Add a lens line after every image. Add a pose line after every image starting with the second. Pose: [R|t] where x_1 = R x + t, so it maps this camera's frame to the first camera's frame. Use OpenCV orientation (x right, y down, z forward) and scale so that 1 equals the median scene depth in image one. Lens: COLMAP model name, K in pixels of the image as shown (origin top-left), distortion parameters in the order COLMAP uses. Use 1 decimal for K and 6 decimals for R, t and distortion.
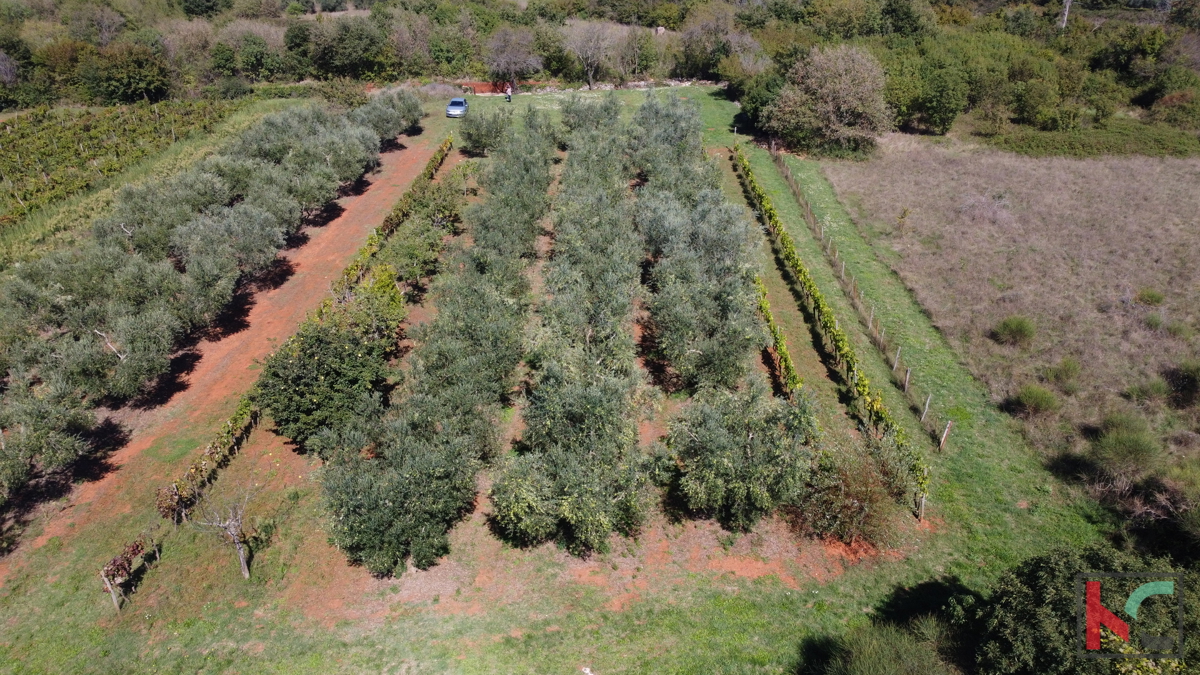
lens RADIAL K [[903.1, 0, 600.0], [0, 903.1, 337.5], [0, 0, 1]] dist [0.004306, -0.003187]
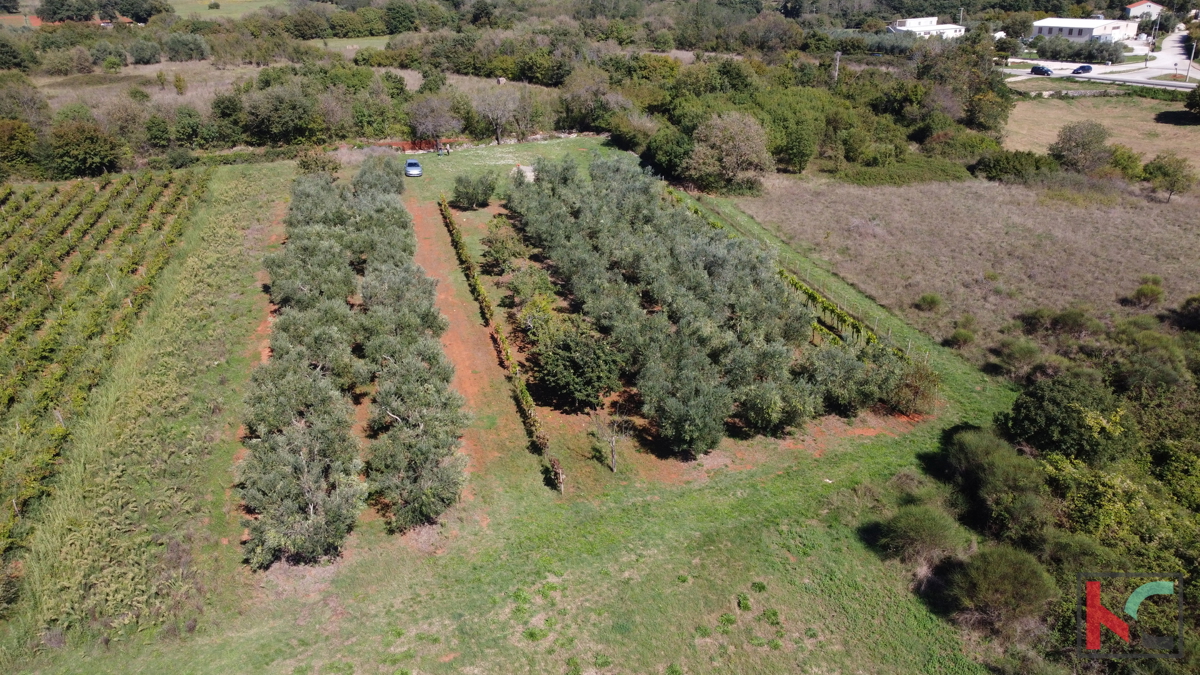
lens RADIAL K [[903.1, 0, 600.0], [0, 903.1, 337.5], [0, 0, 1]] dist [0.004306, -0.003187]
pose [[0.964227, -0.095794, 0.247162, -0.216812], [0.102037, 0.994701, -0.012546, 0.006379], [-0.244650, 0.037316, 0.968893, -0.184884]]
